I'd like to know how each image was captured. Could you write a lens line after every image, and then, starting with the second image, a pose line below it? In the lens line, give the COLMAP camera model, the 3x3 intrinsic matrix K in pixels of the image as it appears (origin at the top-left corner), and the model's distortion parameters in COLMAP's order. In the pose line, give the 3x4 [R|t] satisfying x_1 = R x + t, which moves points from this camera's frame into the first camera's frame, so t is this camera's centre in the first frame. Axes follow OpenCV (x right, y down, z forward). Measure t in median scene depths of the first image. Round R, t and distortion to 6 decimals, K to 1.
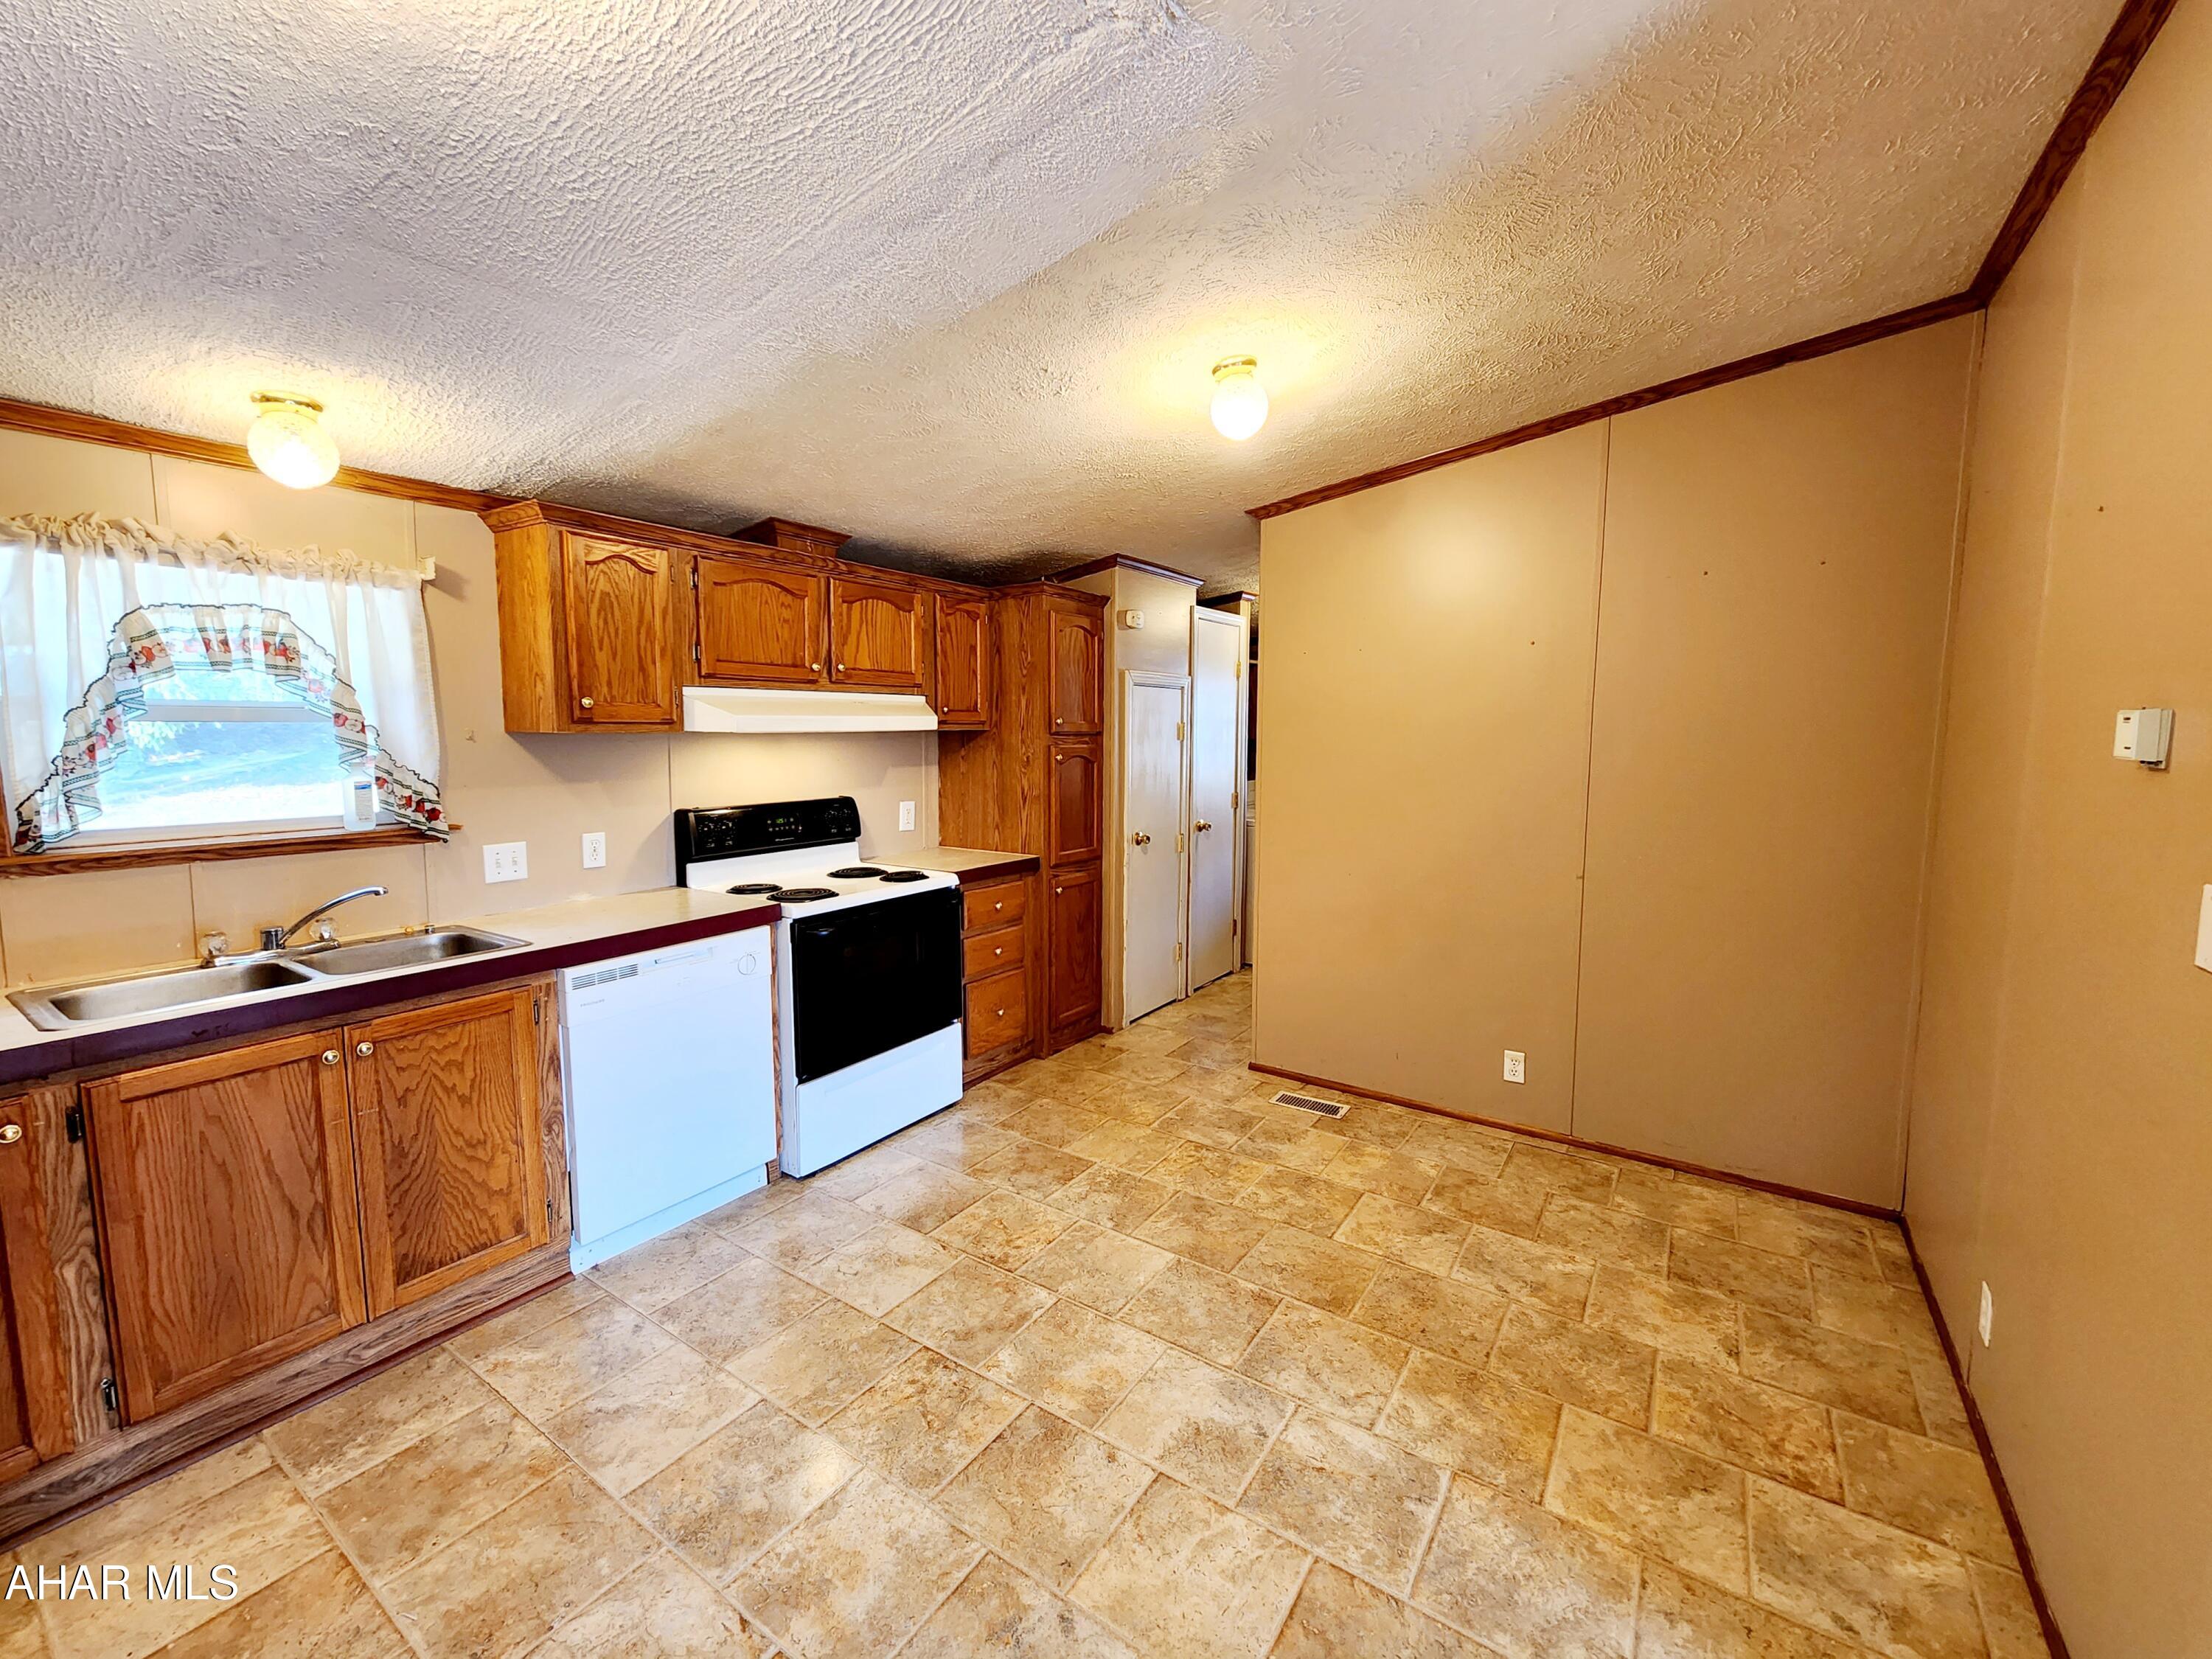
lens RADIAL K [[895.4, 0, 1104.0], [0, 895.4, 821.7], [0, 0, 1]] dist [-0.000471, -0.000636]
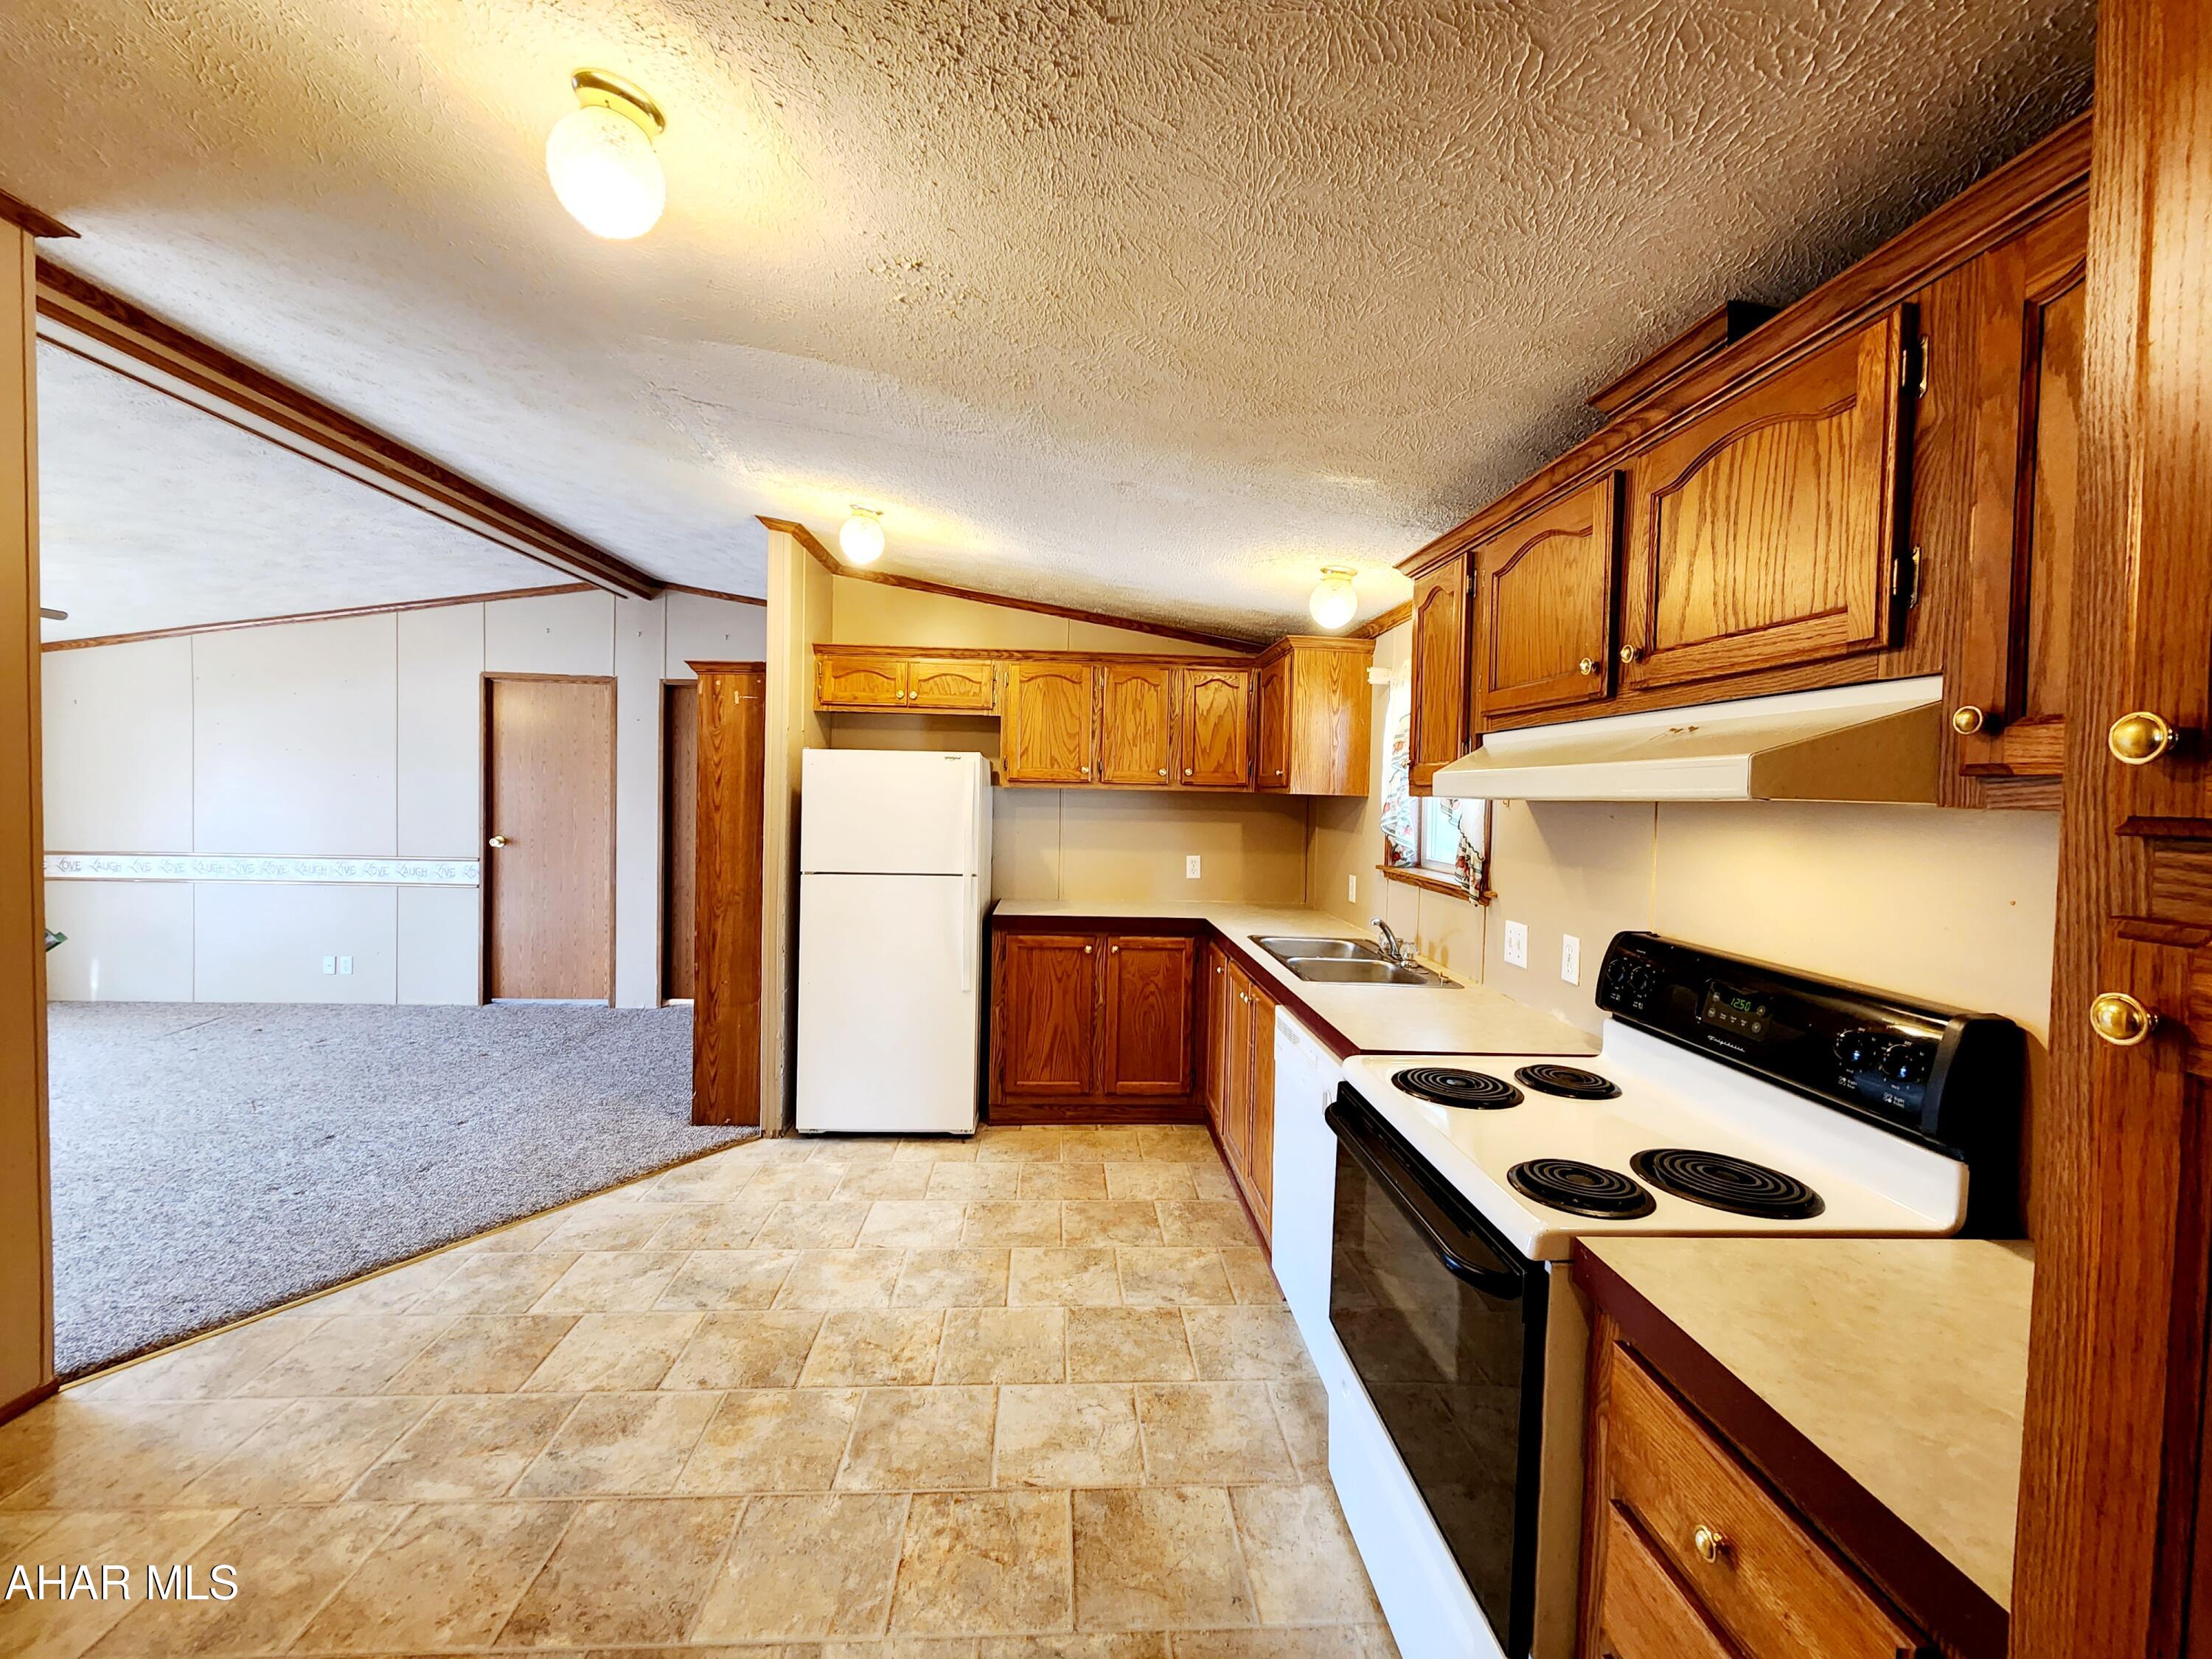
lens RADIAL K [[895.4, 0, 1099.7], [0, 895.4, 817.1], [0, 0, 1]] dist [-0.000471, -0.000636]
pose [[-0.795156, -0.001934, -0.606401, 0.271251], [-0.088675, 0.989616, 0.113120, -0.188550], [0.599886, 0.143721, -0.787071, 1.869838]]
